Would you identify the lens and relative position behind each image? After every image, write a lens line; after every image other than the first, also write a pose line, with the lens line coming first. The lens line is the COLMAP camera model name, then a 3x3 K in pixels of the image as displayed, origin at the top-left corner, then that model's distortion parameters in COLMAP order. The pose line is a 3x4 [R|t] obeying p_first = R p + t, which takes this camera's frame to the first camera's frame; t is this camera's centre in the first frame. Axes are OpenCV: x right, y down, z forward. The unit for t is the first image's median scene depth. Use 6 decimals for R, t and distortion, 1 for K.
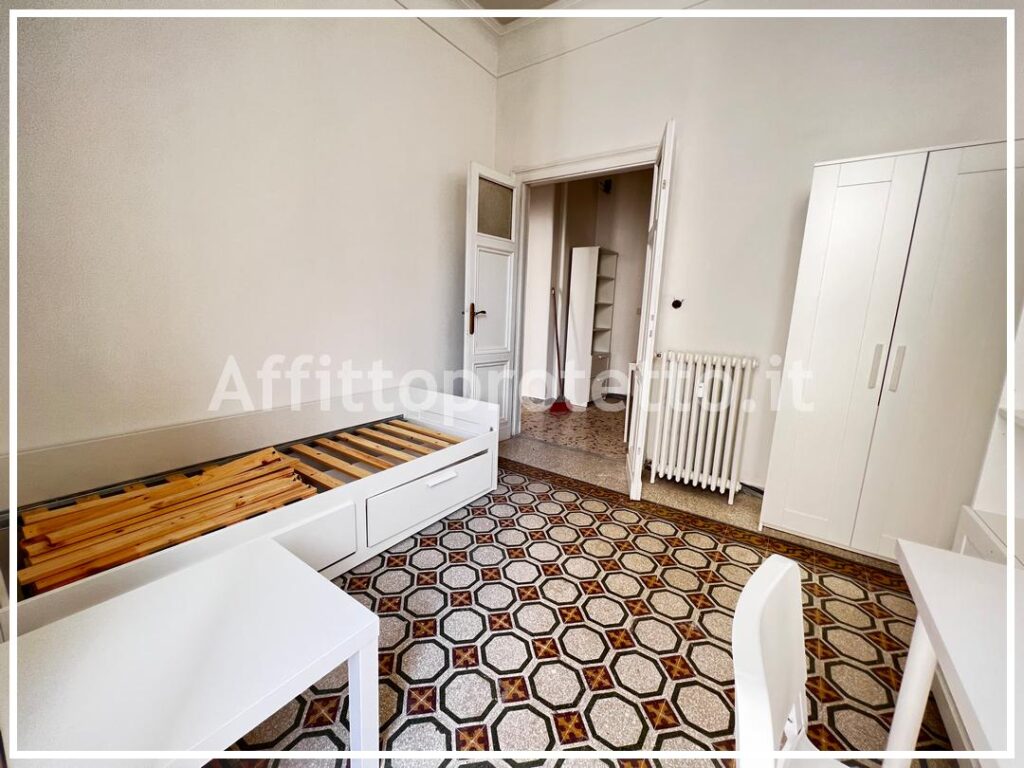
lens RADIAL K [[409.9, 0, 504.9], [0, 409.9, 382.6], [0, 0, 1]] dist [-0.002901, 0.001107]
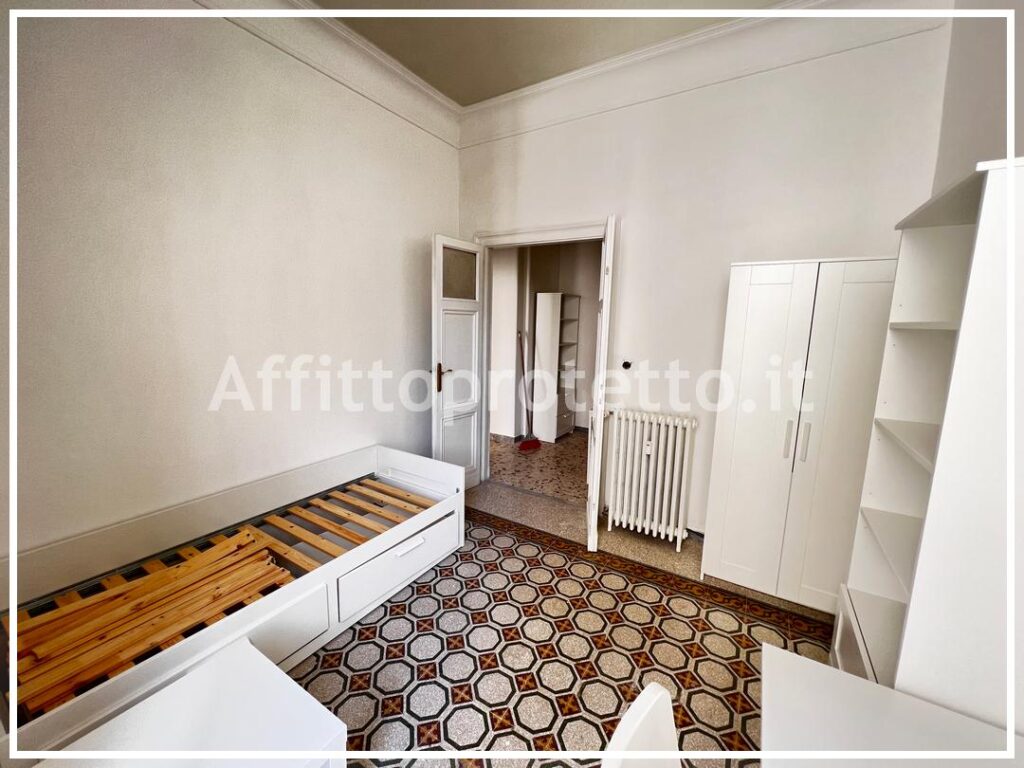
lens RADIAL K [[409.9, 0, 505.2], [0, 409.9, 382.7], [0, 0, 1]] dist [-0.002901, 0.001107]
pose [[0.998221, -0.020532, 0.055968, 0.040989], [0.022027, 0.999413, -0.026238, -0.151327], [-0.055396, 0.027424, 0.998088, -0.089432]]
